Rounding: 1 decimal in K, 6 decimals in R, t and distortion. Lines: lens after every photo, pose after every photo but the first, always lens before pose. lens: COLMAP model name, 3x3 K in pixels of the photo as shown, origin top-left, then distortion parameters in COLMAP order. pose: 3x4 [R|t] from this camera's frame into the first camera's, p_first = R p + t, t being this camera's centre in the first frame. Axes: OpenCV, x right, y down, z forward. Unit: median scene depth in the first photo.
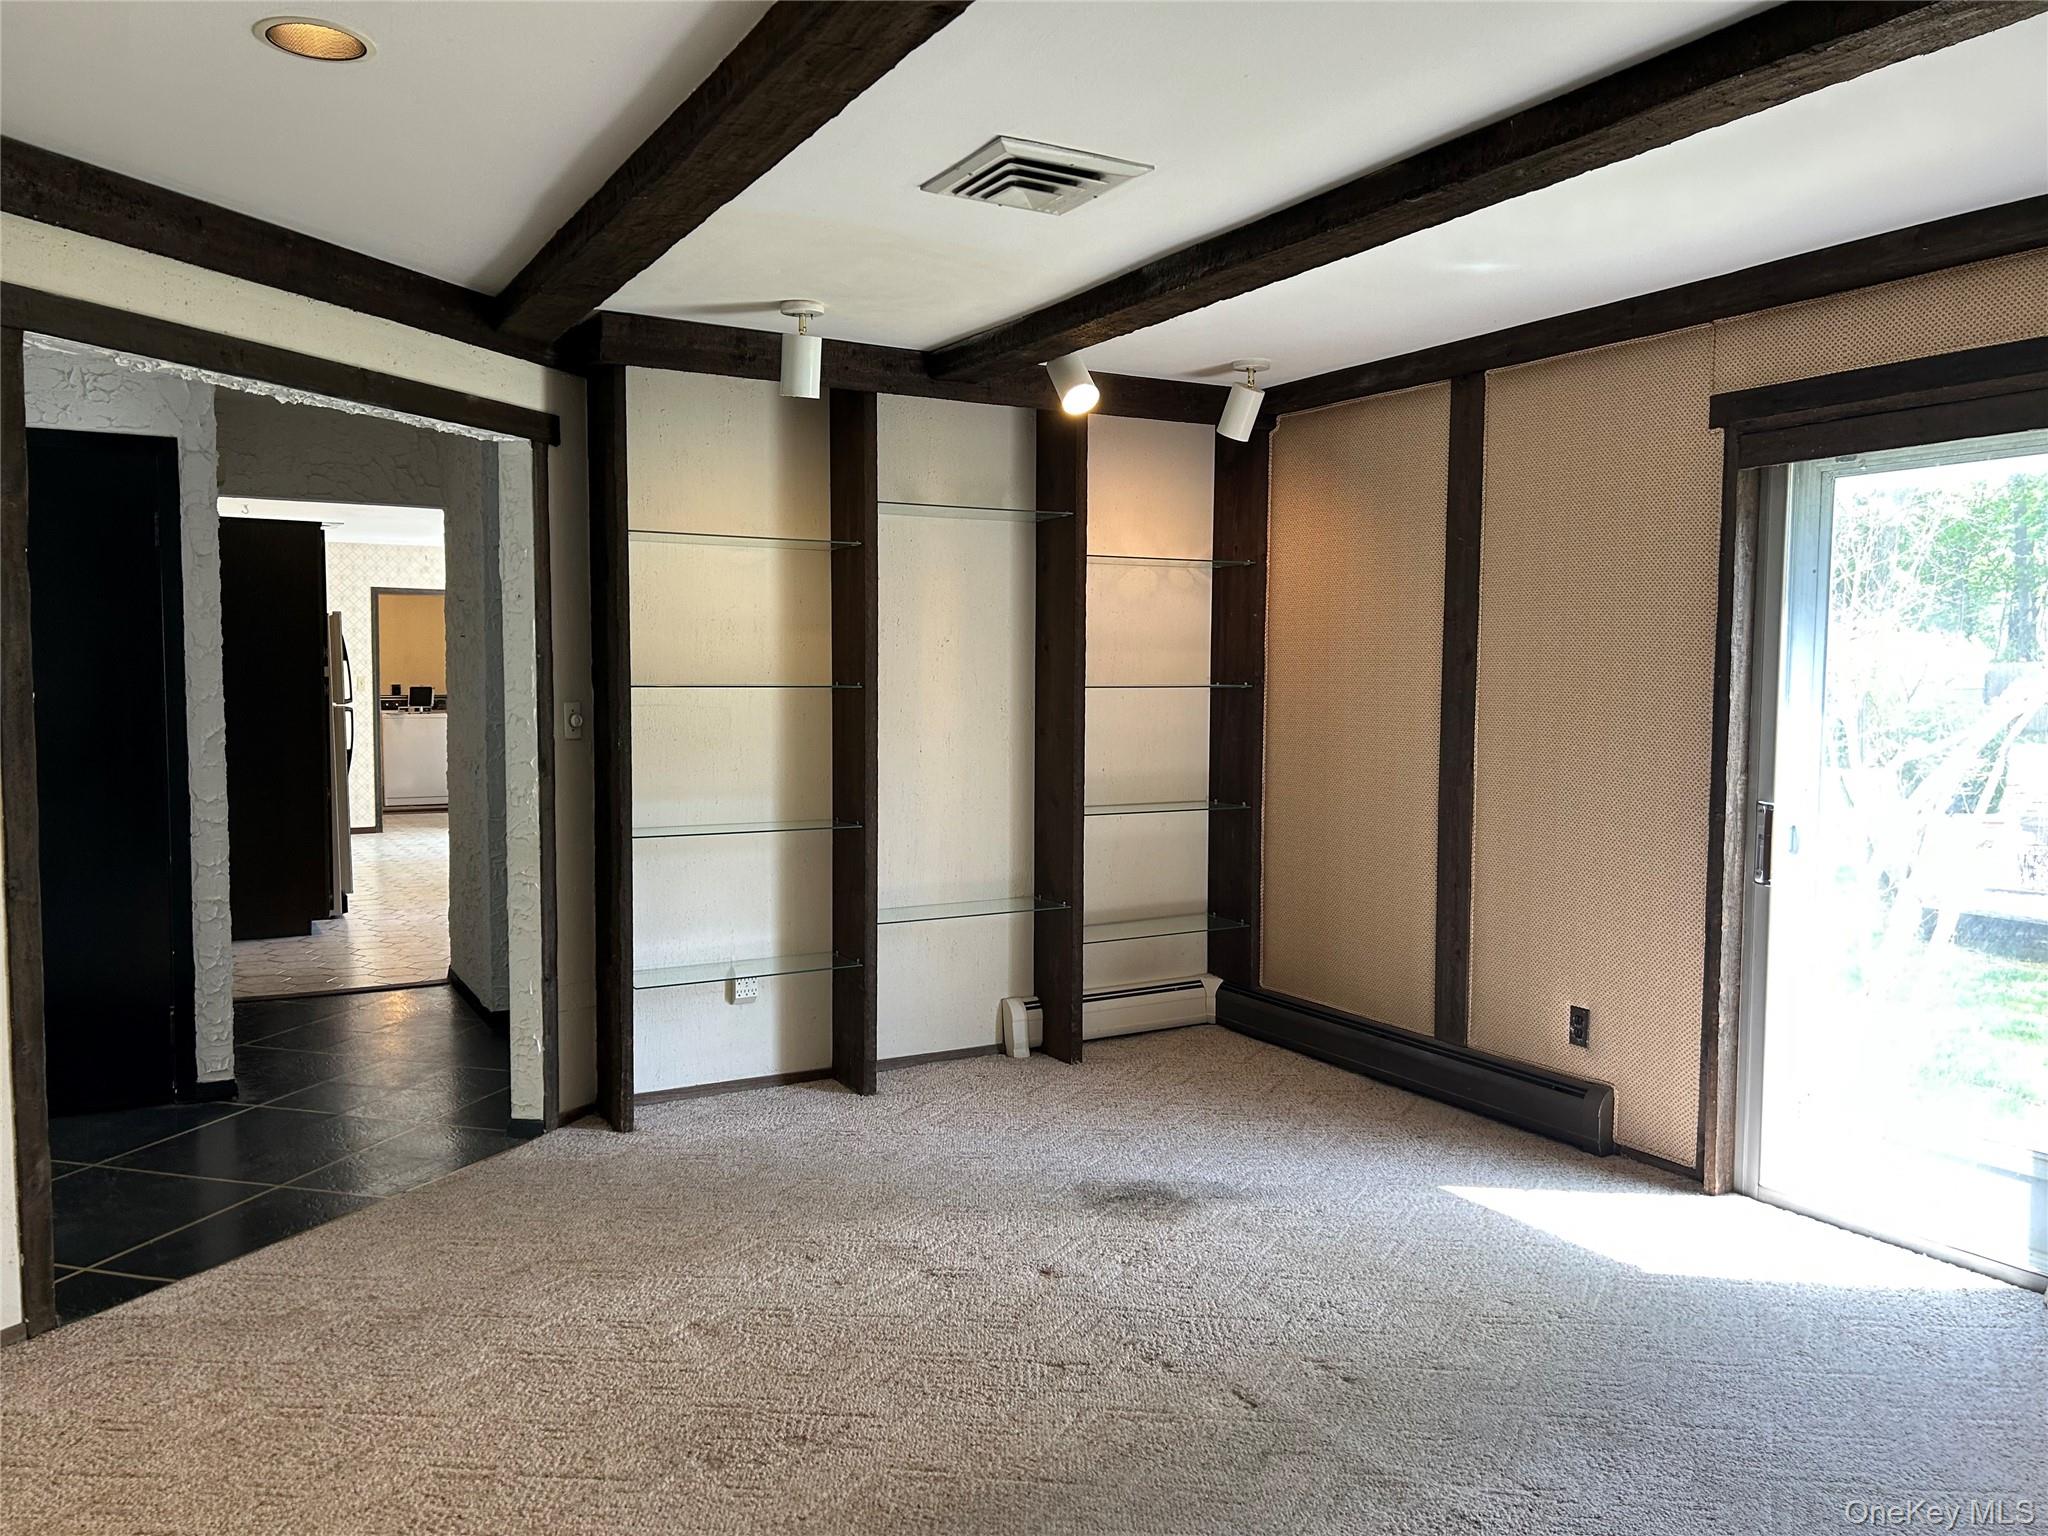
lens RADIAL K [[1531.2, 0, 1022.4], [0, 1531.2, 767.5], [0, 0, 1]] dist [-0.009571, -0.001889]
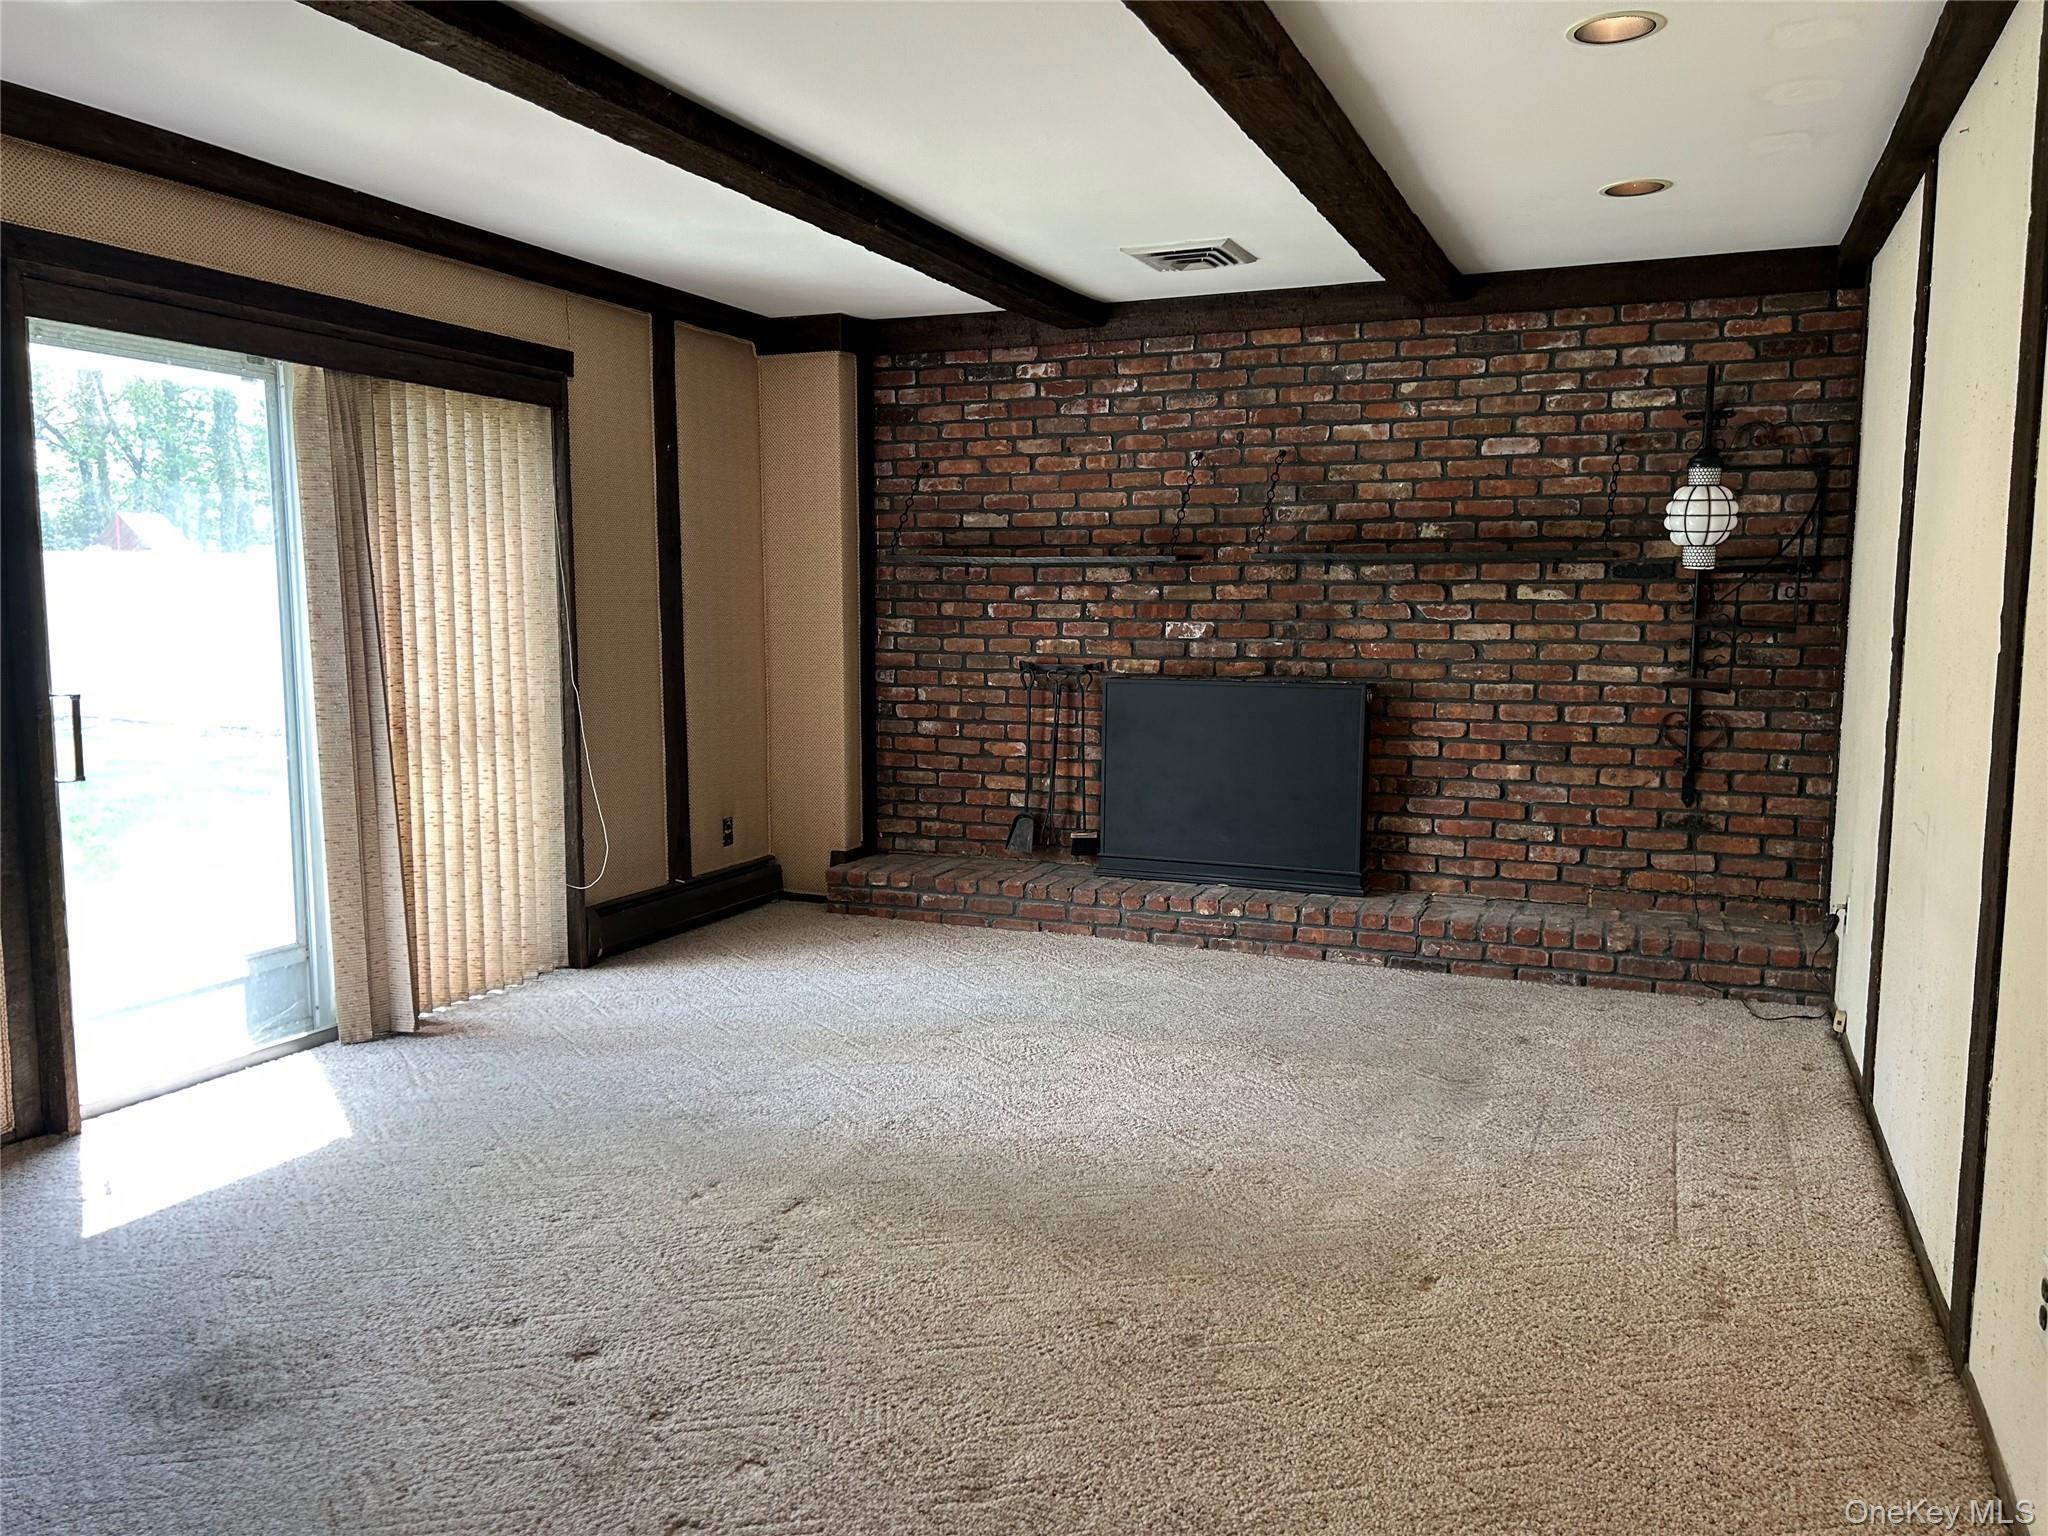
lens RADIAL K [[1531.2, 0, 1021.2], [0, 1531.2, 775.4], [0, 0, 1]] dist [-0.009571, -0.001889]
pose [[-0.604323, -0.106854, 0.789542, -0.682330], [0.026854, 0.987671, 0.154223, -0.067248], [-0.796287, 0.114403, -0.594003, 1.232837]]
